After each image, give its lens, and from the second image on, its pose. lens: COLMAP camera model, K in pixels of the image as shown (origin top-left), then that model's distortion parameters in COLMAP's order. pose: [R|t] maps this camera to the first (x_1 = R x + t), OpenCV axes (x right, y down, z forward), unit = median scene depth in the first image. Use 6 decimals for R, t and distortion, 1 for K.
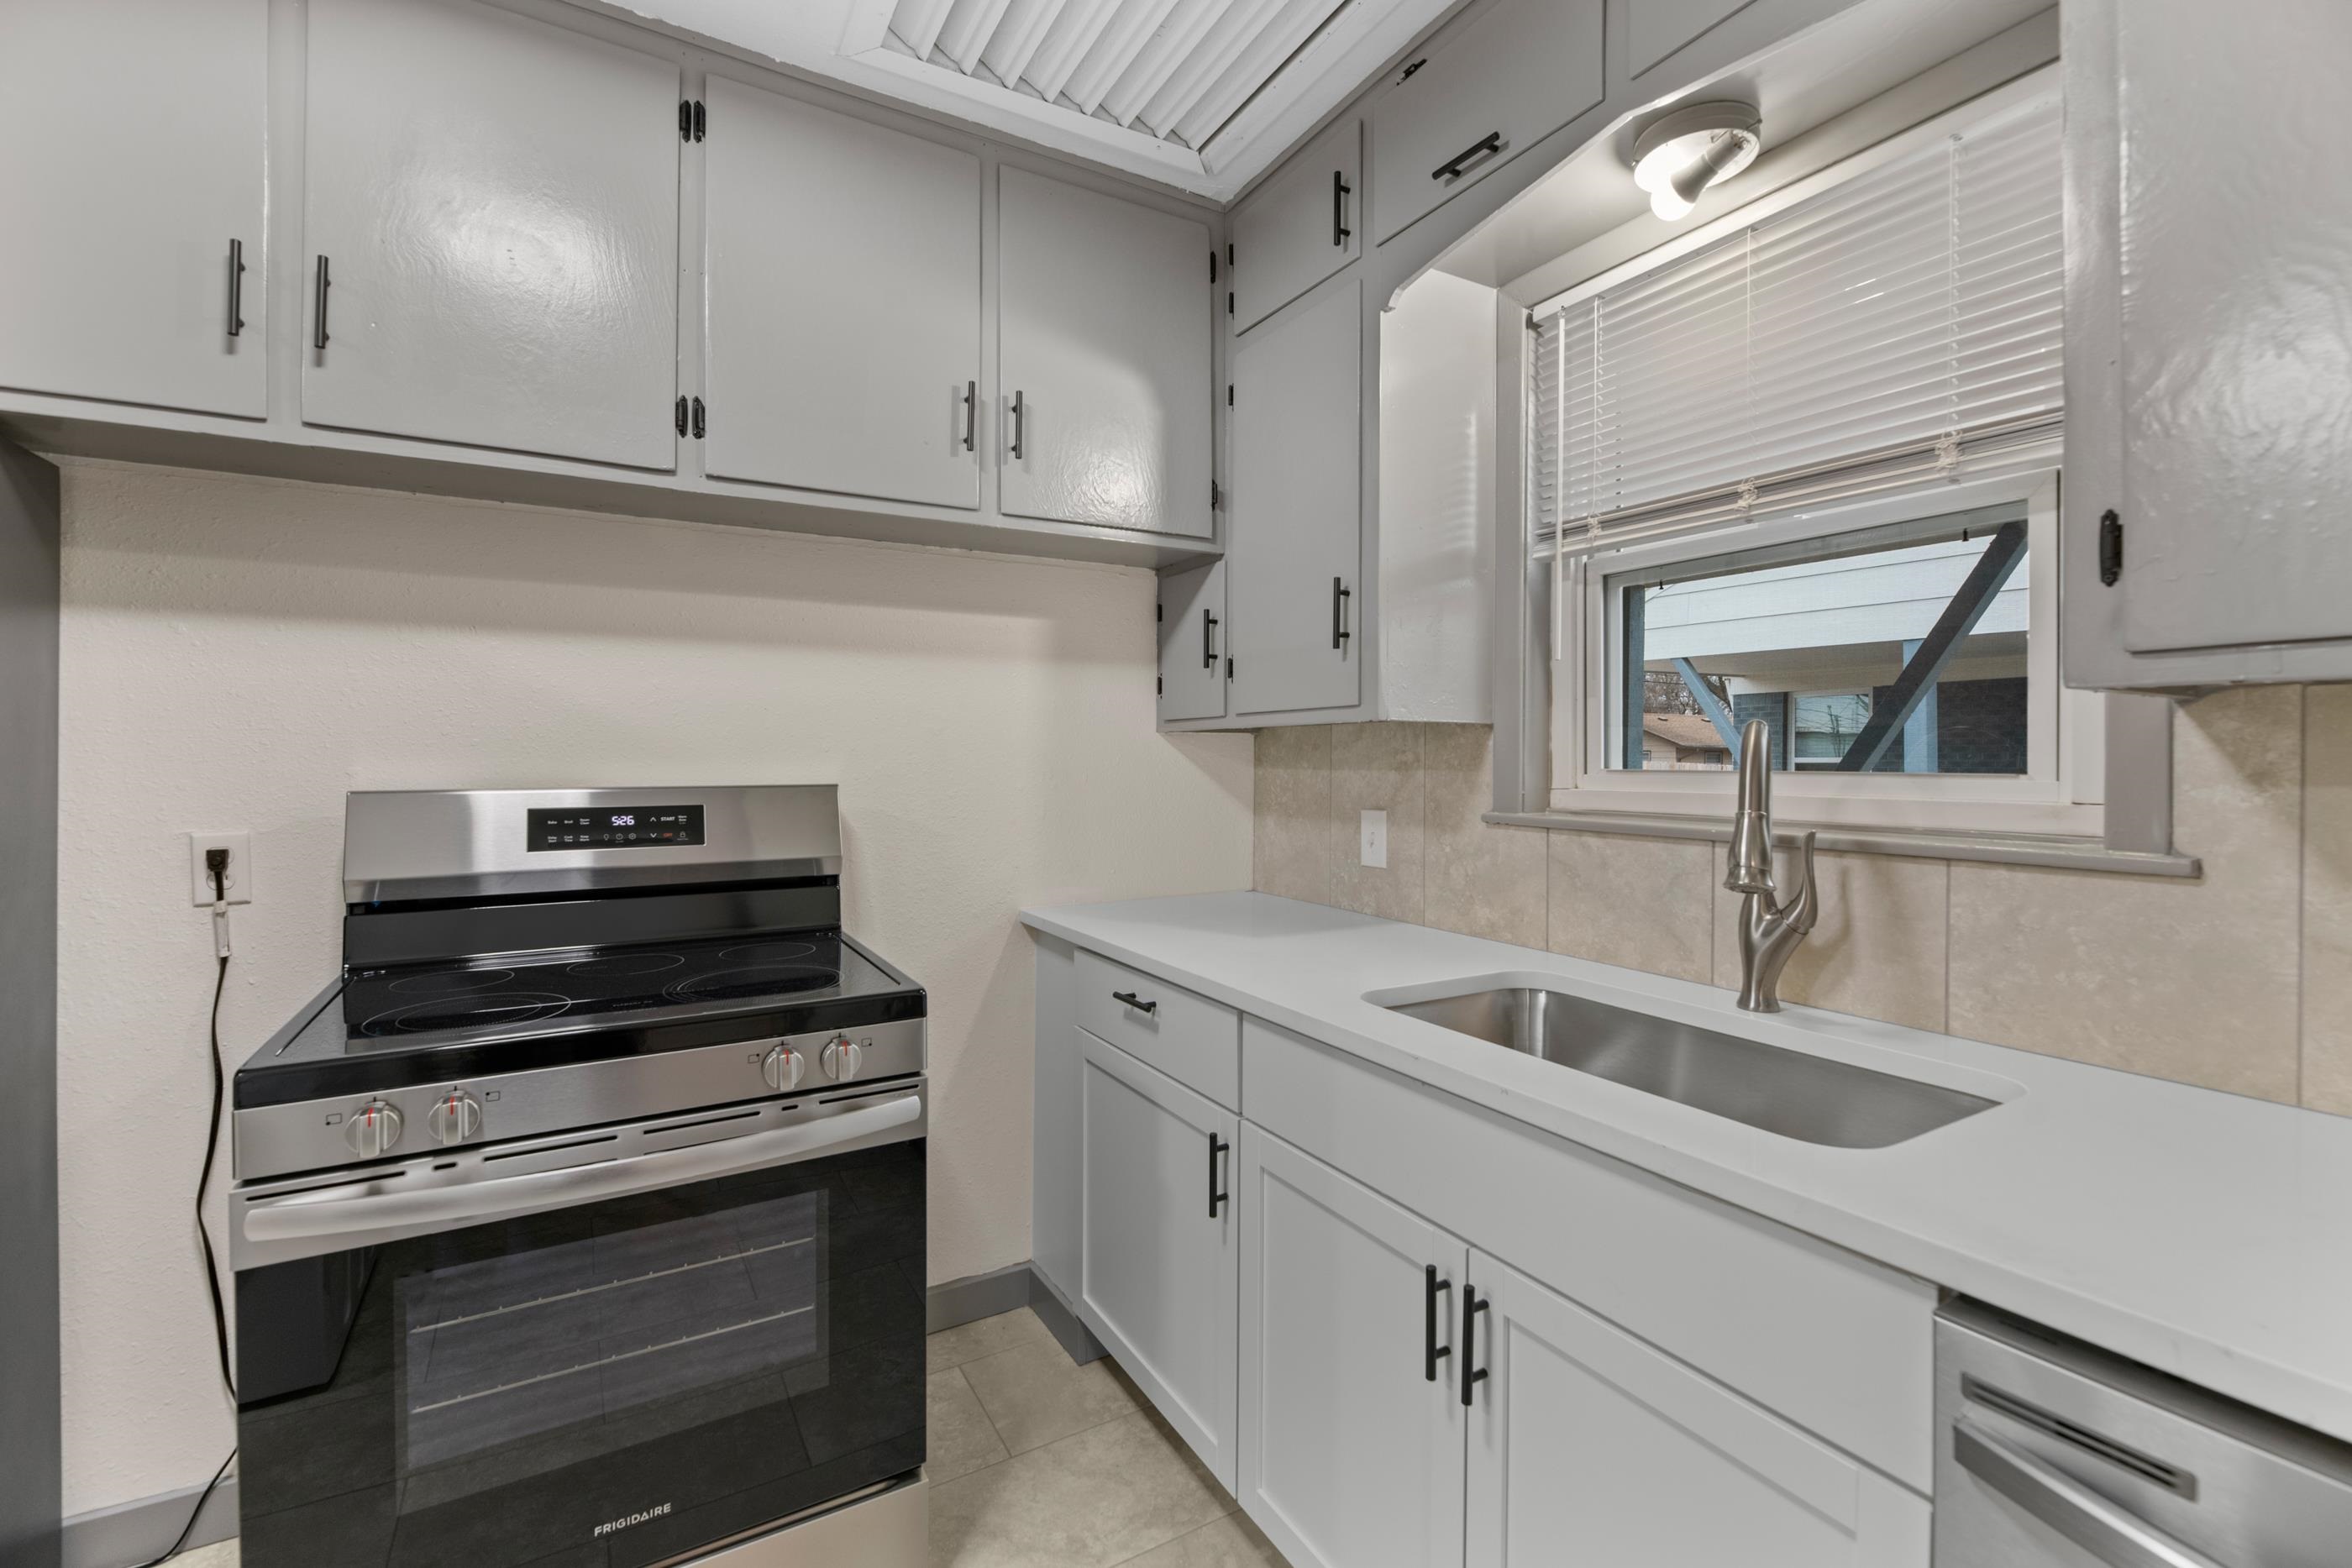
lens RADIAL K [[1003.8, 0, 1171.5], [0, 1003.8, 756.3], [0, 0, 1]] dist [0.000500, 0.000032]
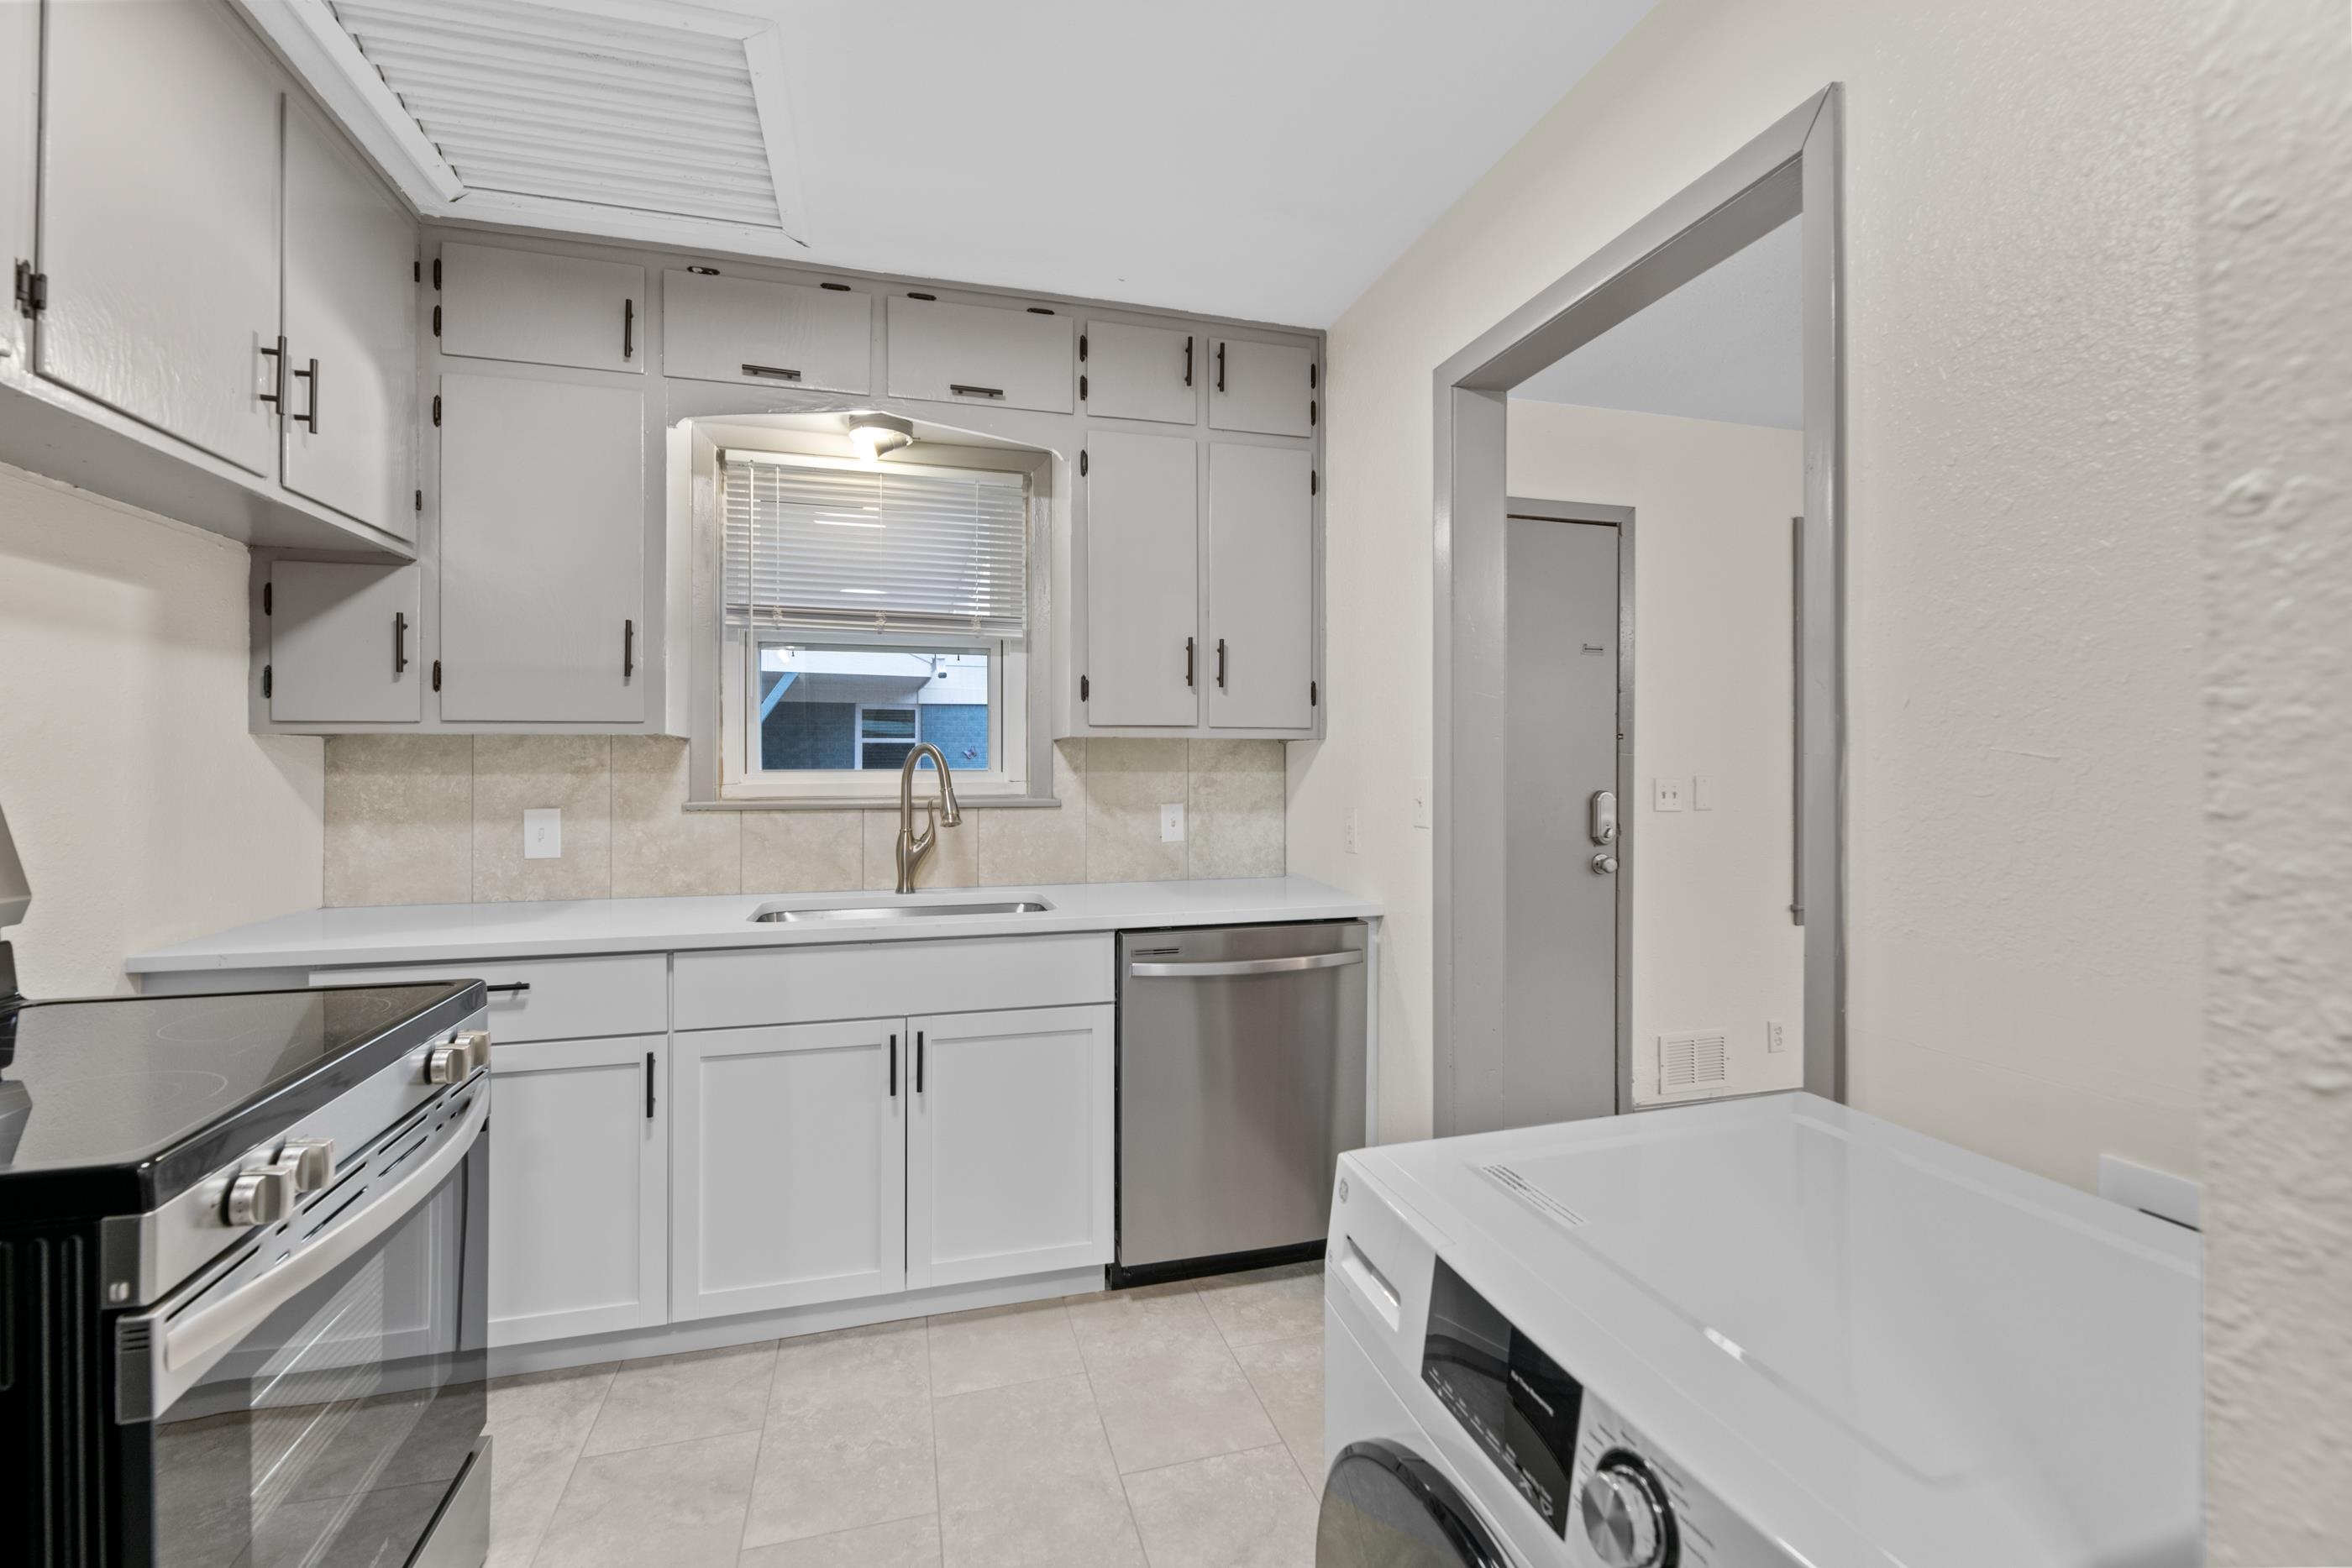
lens RADIAL K [[1003.8, 0, 1171.5], [0, 1003.8, 756.3], [0, 0, 1]] dist [0.000500, 0.000032]
pose [[0.248829, 0.005849, 0.968530, -0.804062], [0.001129, 0.999979, -0.006329, 0.001971], [-0.968547, 0.002669, 0.248817, 0.021761]]
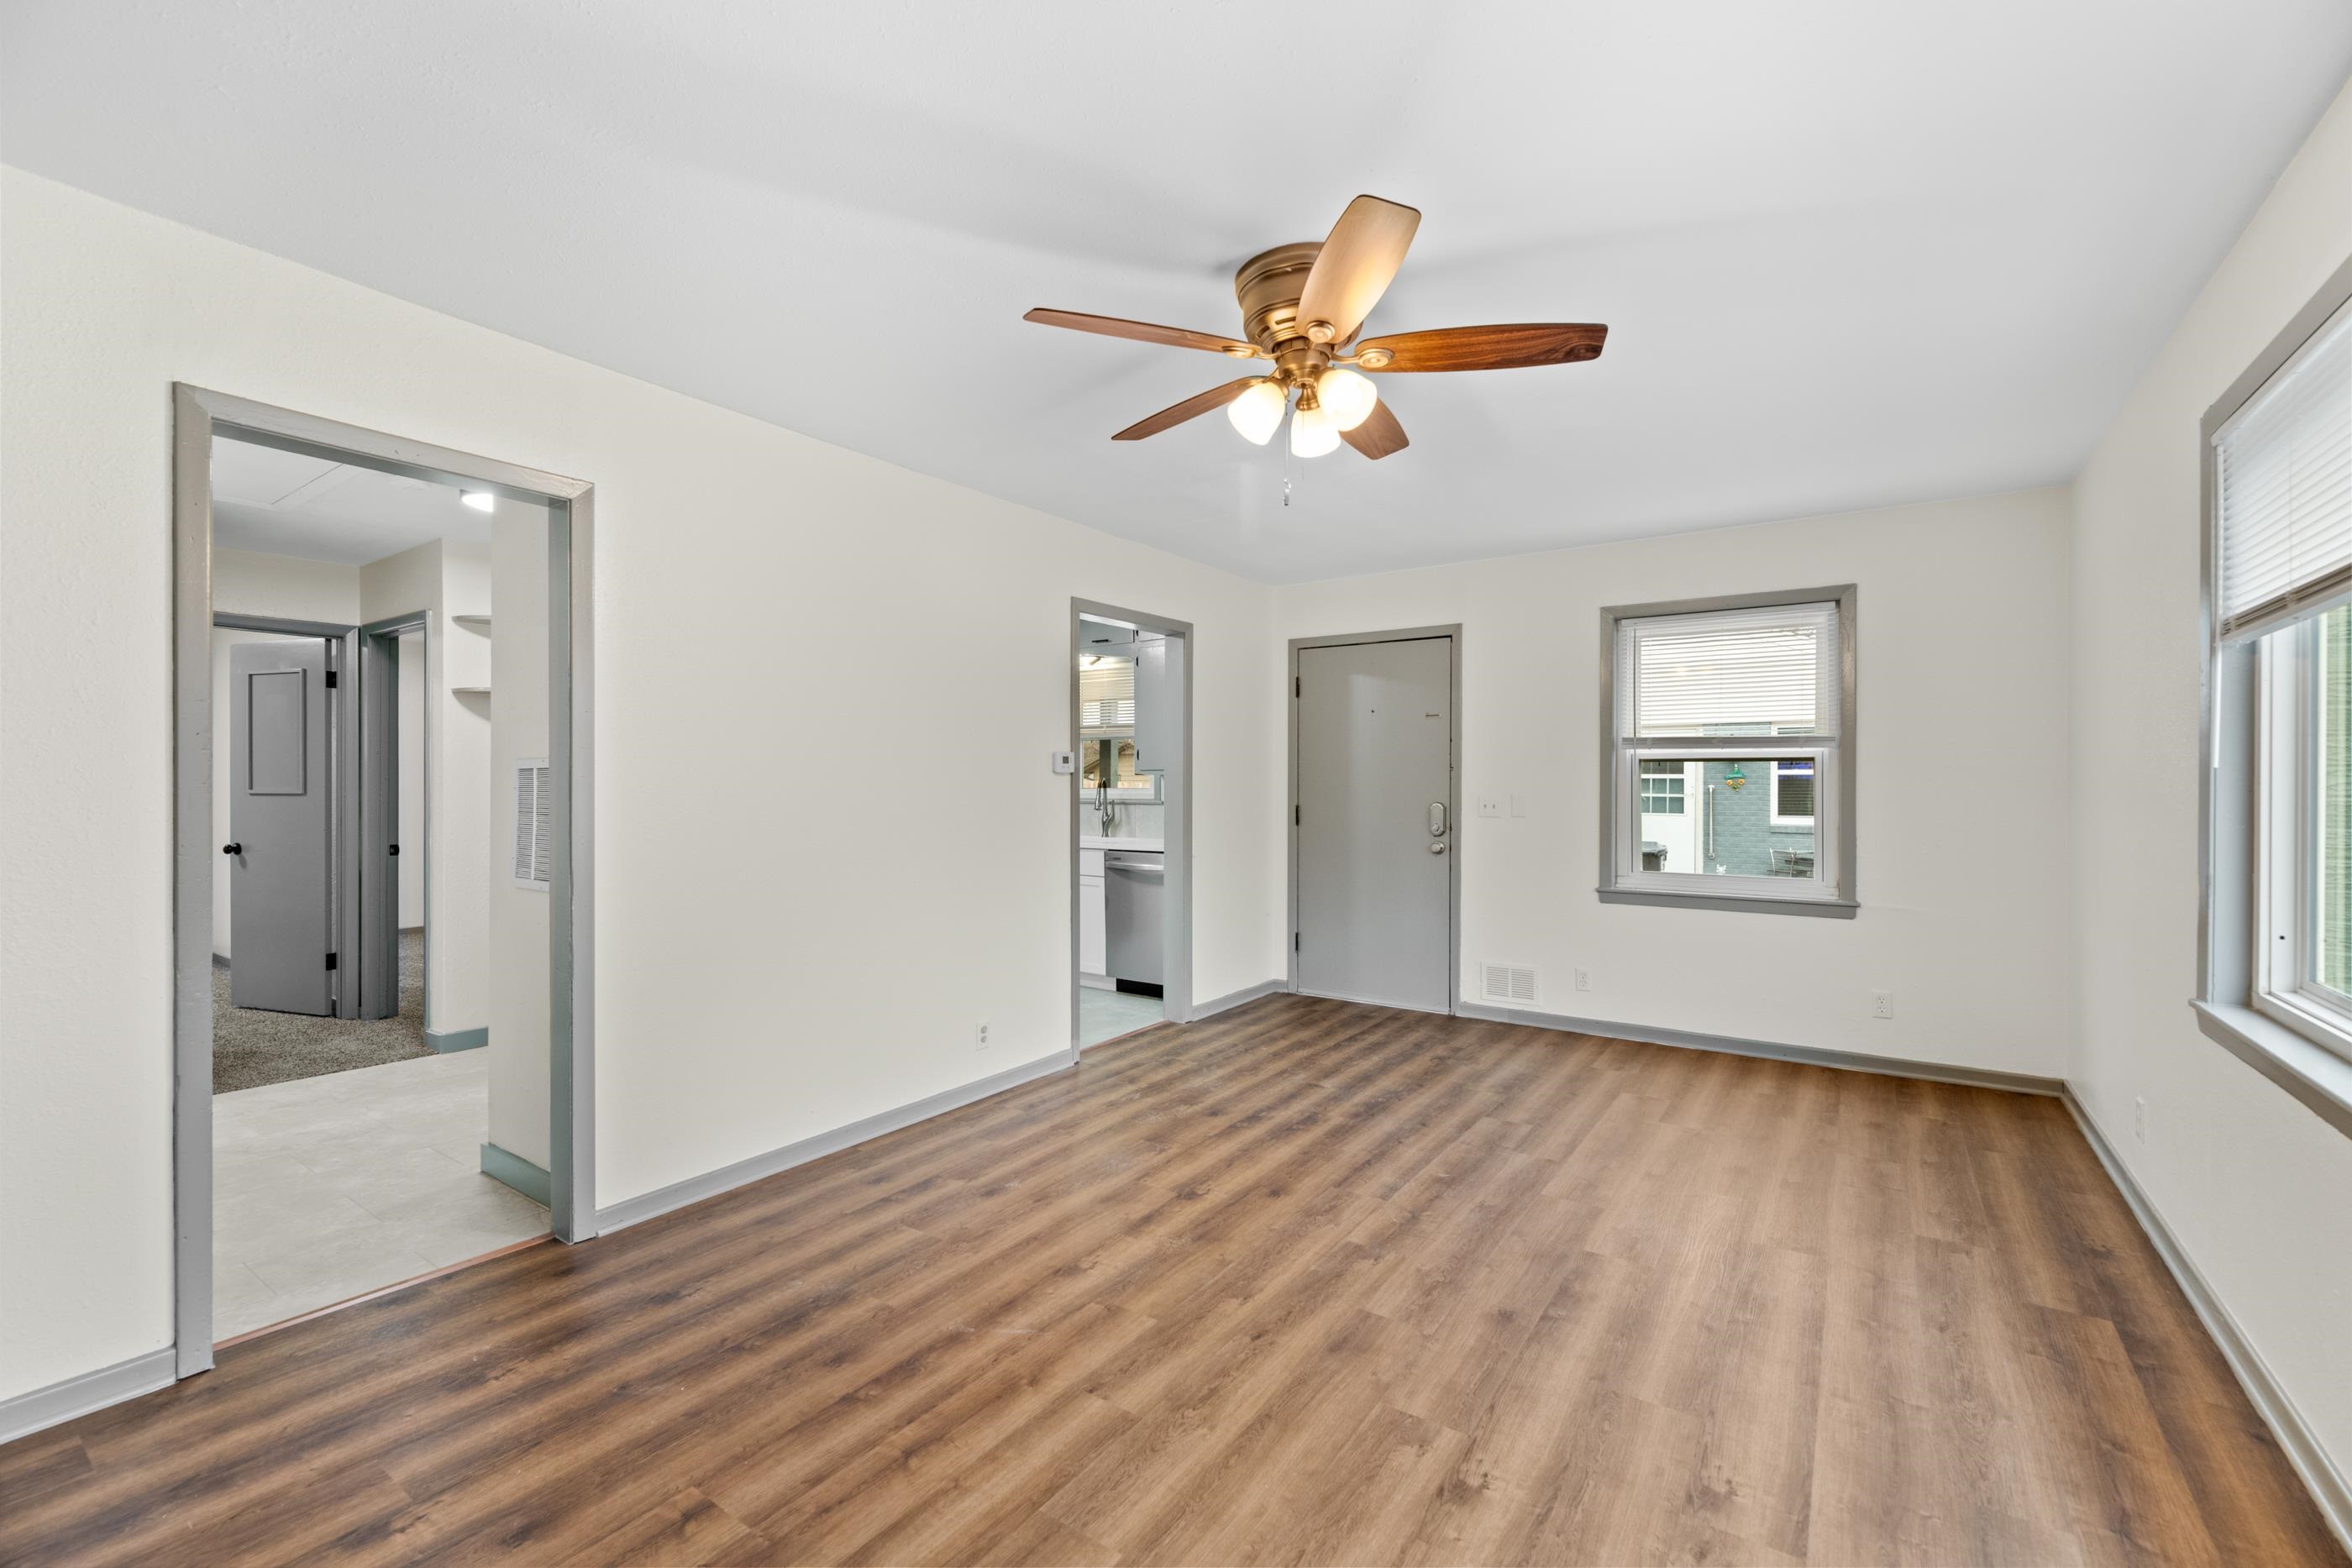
lens RADIAL K [[976.6, 0, 1176.0], [0, 976.6, 784.0], [0, 0, 1]] dist [0.000119, 0.000002]
pose [[0.909437, 0.007596, 0.415771, -0.765671], [-0.002243, 0.999908, -0.013362, 0.040795], [-0.415835, 0.011219, 0.909371, -2.458556]]
